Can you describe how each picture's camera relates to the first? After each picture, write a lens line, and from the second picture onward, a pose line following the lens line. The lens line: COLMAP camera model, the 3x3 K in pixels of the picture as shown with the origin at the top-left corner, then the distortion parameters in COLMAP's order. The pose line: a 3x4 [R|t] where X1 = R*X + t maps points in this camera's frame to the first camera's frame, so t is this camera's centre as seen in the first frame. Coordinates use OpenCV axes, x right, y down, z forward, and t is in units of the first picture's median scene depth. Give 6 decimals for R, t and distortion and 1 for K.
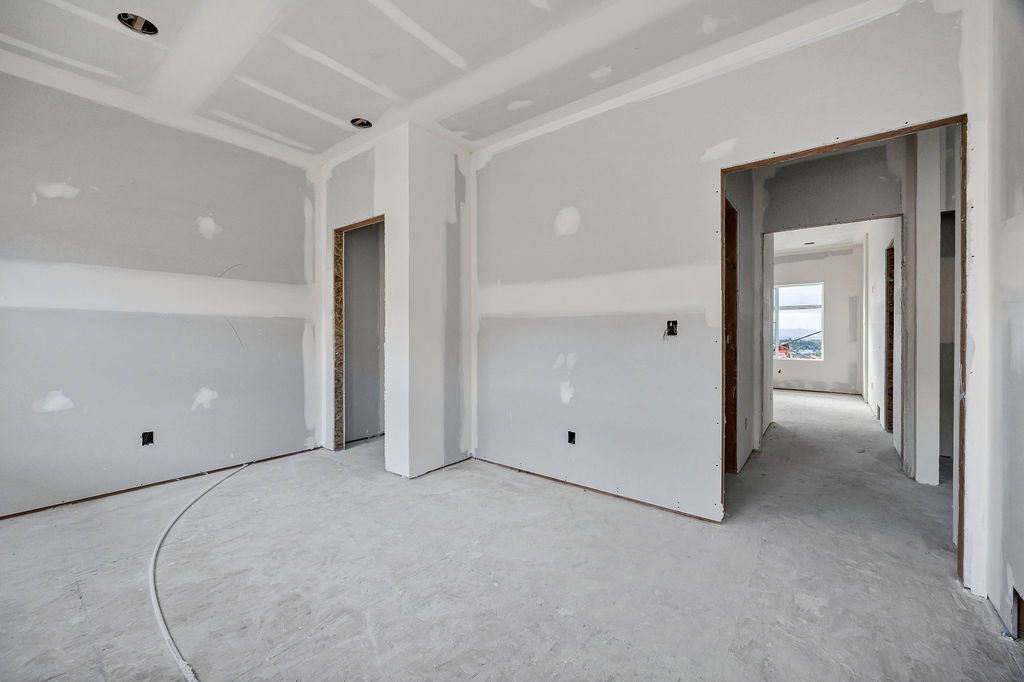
lens RADIAL K [[404.4, 0, 498.1], [0, 404.4, 338.0], [0, 0, 1]] dist [-0.002344, -0.000449]
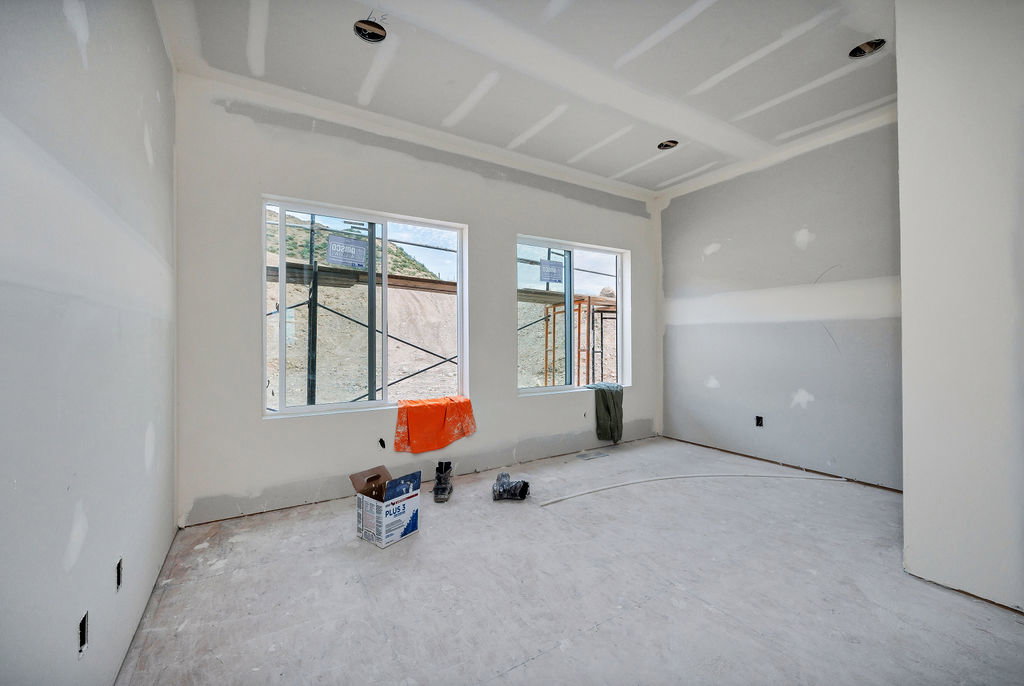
lens RADIAL K [[404.4, 0, 498.1], [0, 404.4, 340.0], [0, 0, 1]] dist [-0.002344, -0.000449]
pose [[-0.339451, -0.002352, -0.940621, 0.653643], [-0.007397, 0.999973, 0.000169, -0.001148], [0.940595, 0.007015, -0.339459, 0.711989]]
